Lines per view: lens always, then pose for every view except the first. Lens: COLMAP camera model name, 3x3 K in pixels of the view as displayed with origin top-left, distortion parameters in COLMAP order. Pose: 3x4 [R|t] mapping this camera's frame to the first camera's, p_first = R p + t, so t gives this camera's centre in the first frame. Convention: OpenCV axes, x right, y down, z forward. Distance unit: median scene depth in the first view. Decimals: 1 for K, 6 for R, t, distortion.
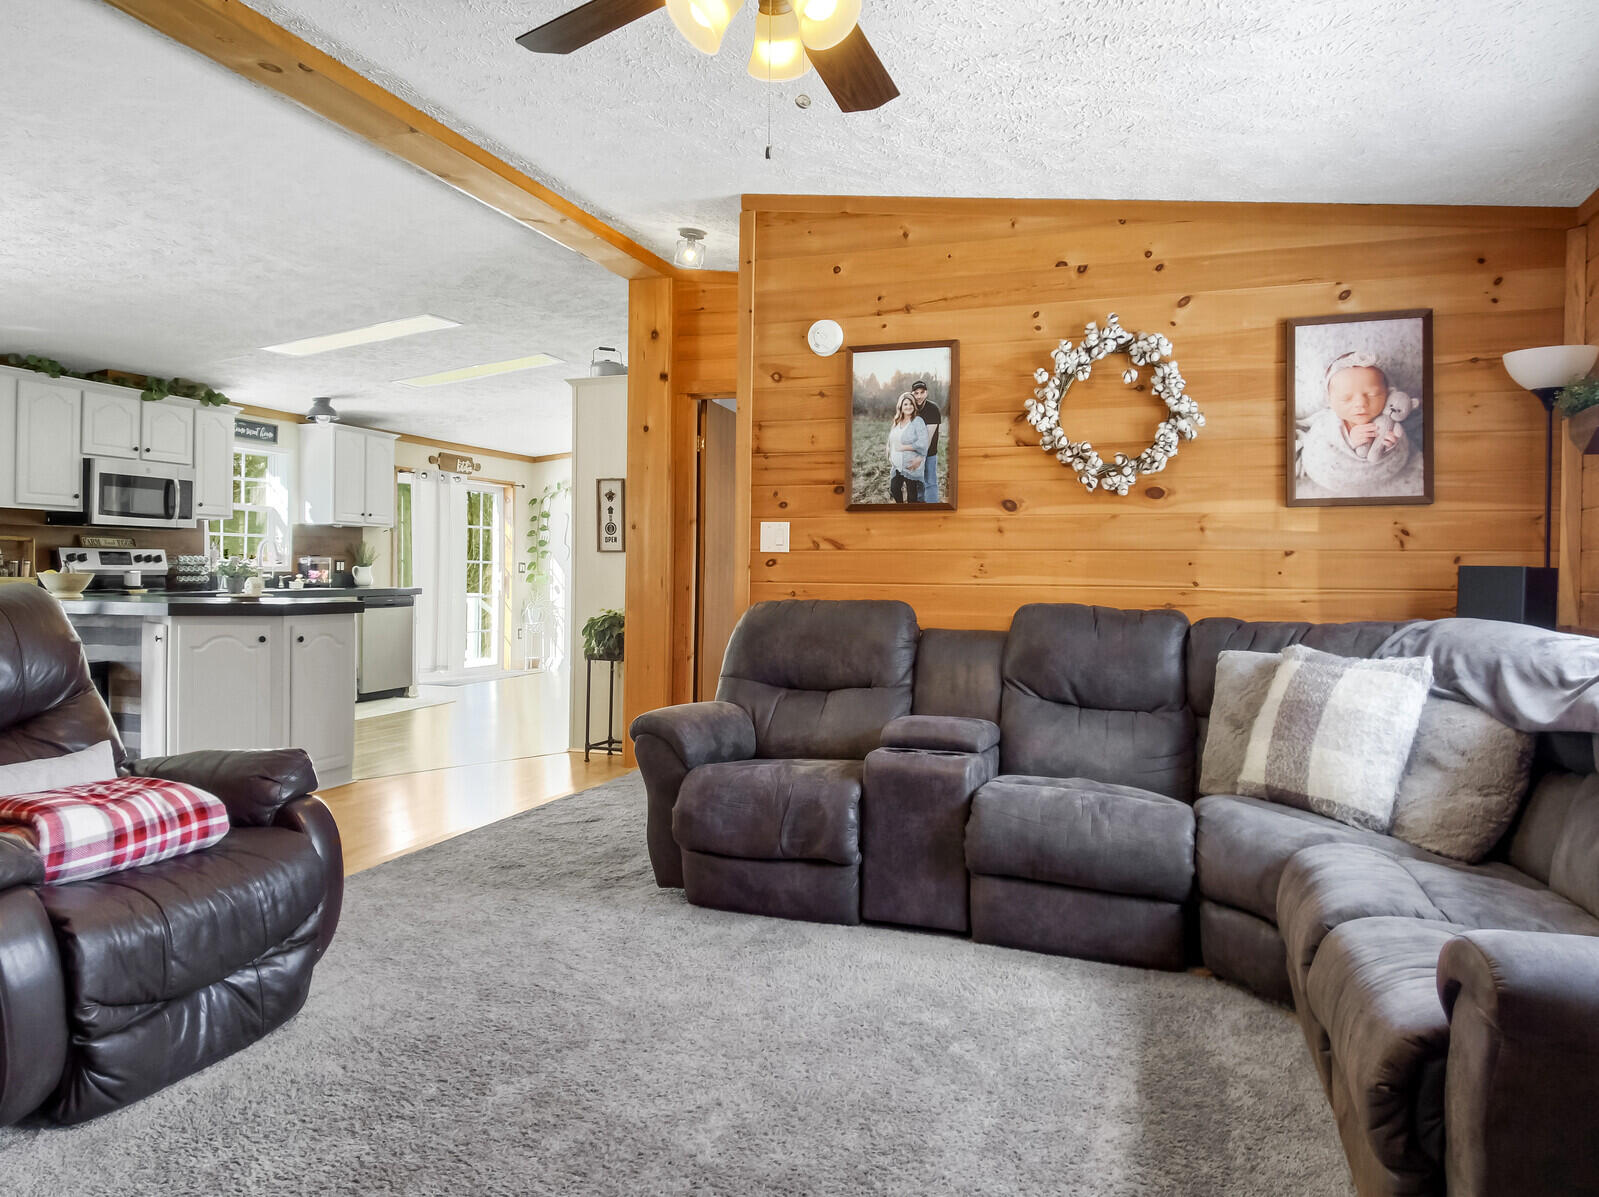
lens RADIAL K [[1103.4, 0, 794.2], [0, 1103.4, 590.0], [0, 0, 1]] dist [0.040770, -0.061241]
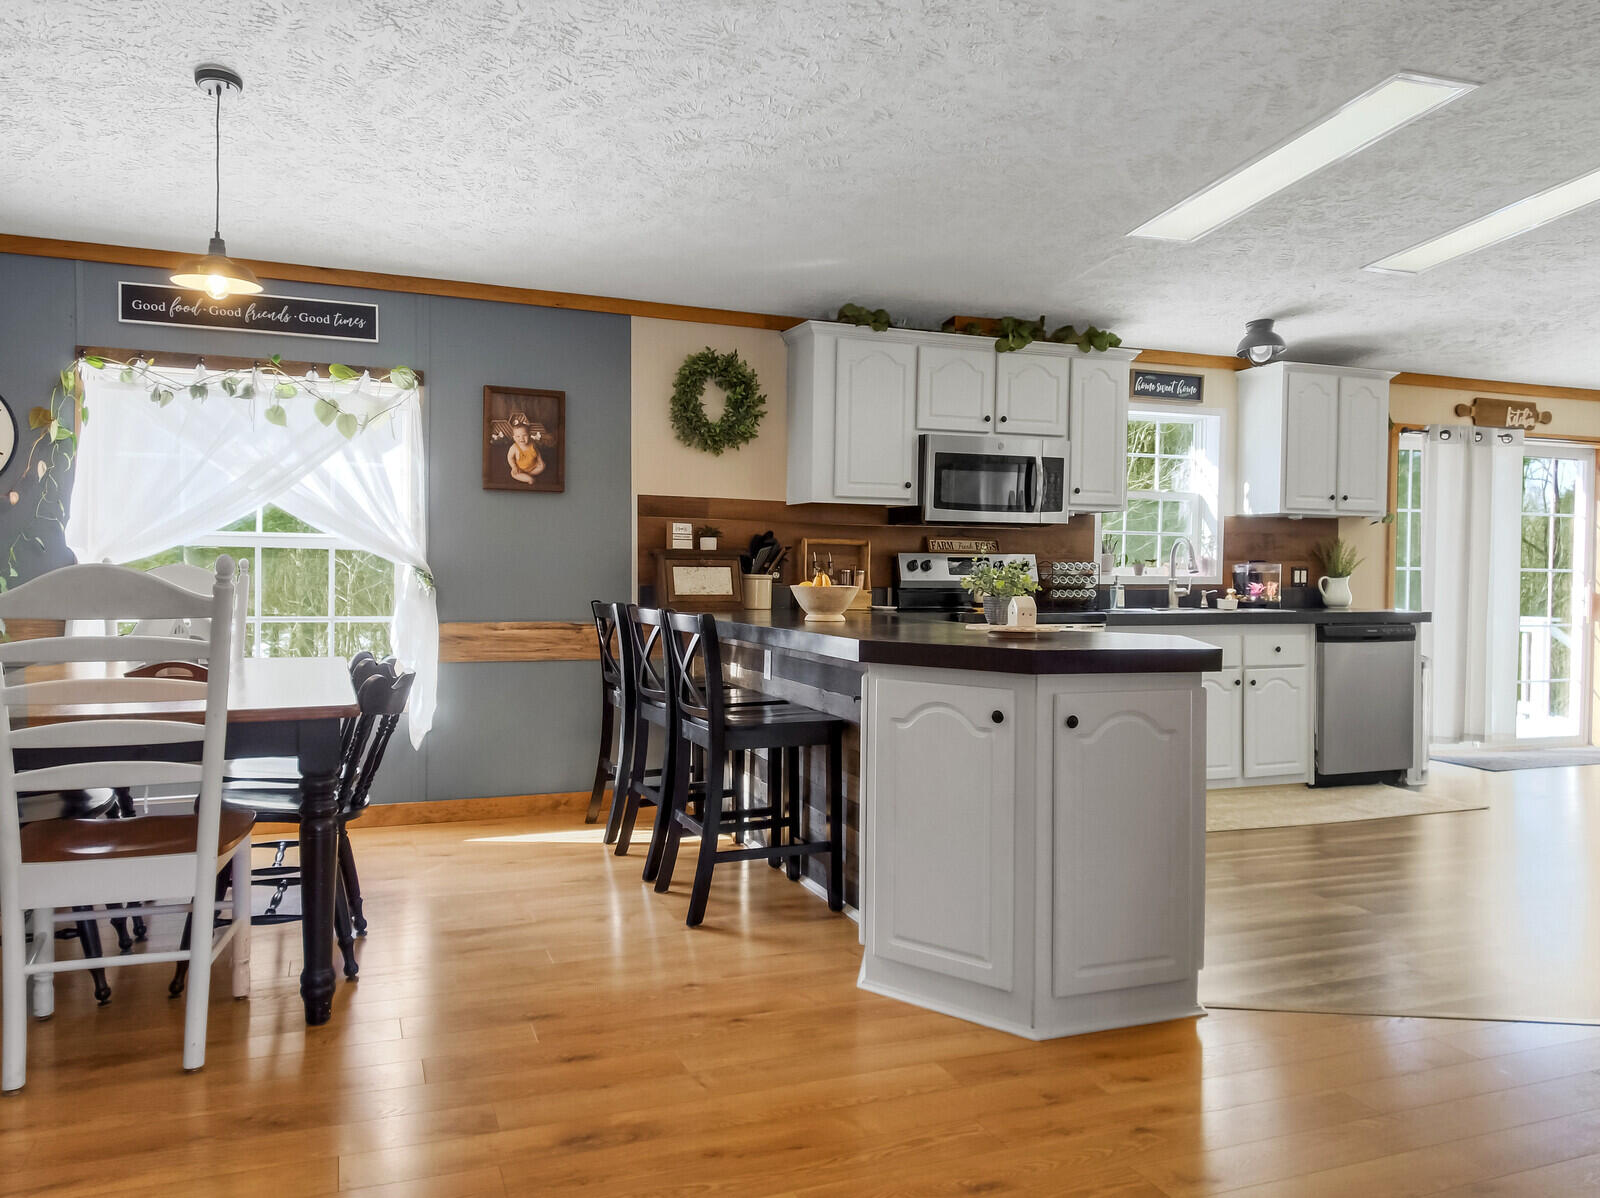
lens RADIAL K [[1116.9, 0, 775.5], [0, 1116.9, 585.2], [0, 0, 1]] dist [0.068964, -0.078510]
pose [[0.628788, 0.006094, -0.777553, -0.092309], [-0.017290, 0.999832, -0.006146, -0.008065], [0.777385, 0.017308, 0.628787, 0.394446]]
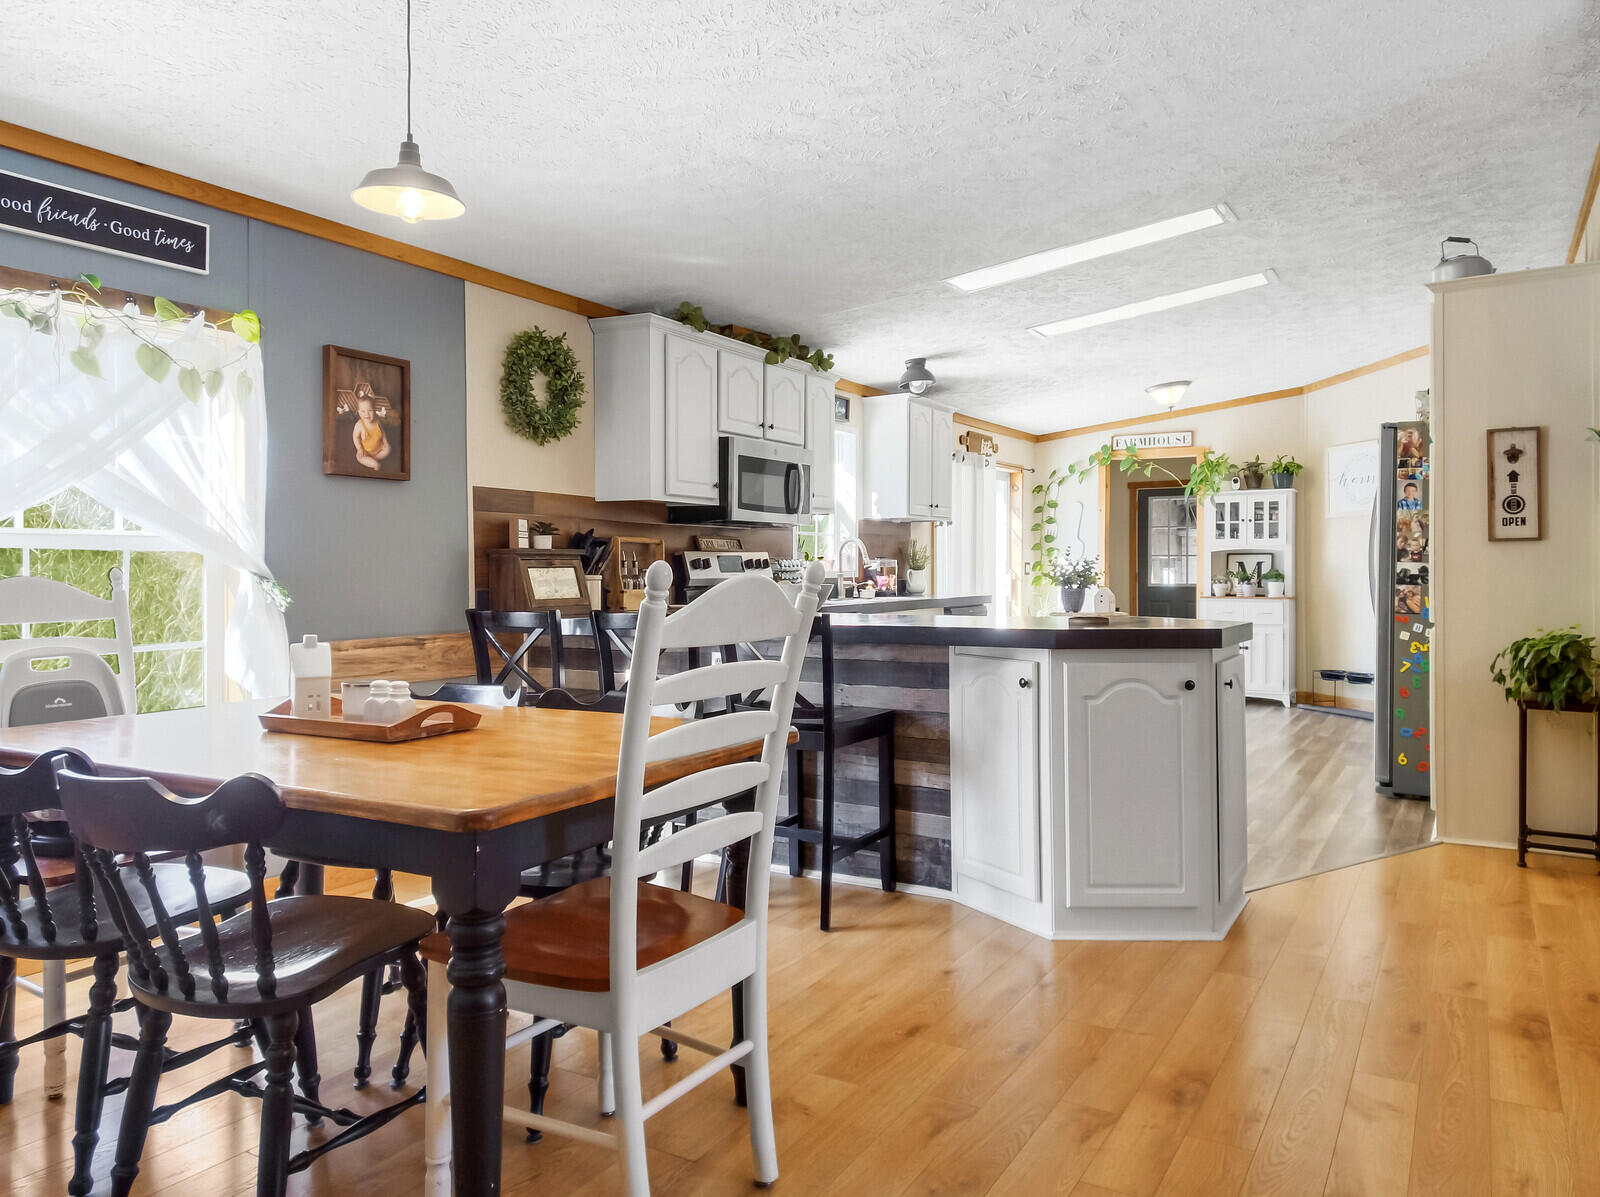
lens RADIAL K [[1119.6, 0, 791.2], [0, 1119.6, 575.0], [0, 0, 1]] dist [0.058583, -0.087777]
pose [[0.975078, -0.015692, -0.221305, -0.373057], [0.012744, 0.999810, -0.014744, -0.007997], [0.221494, 0.011556, 0.975093, 0.215538]]
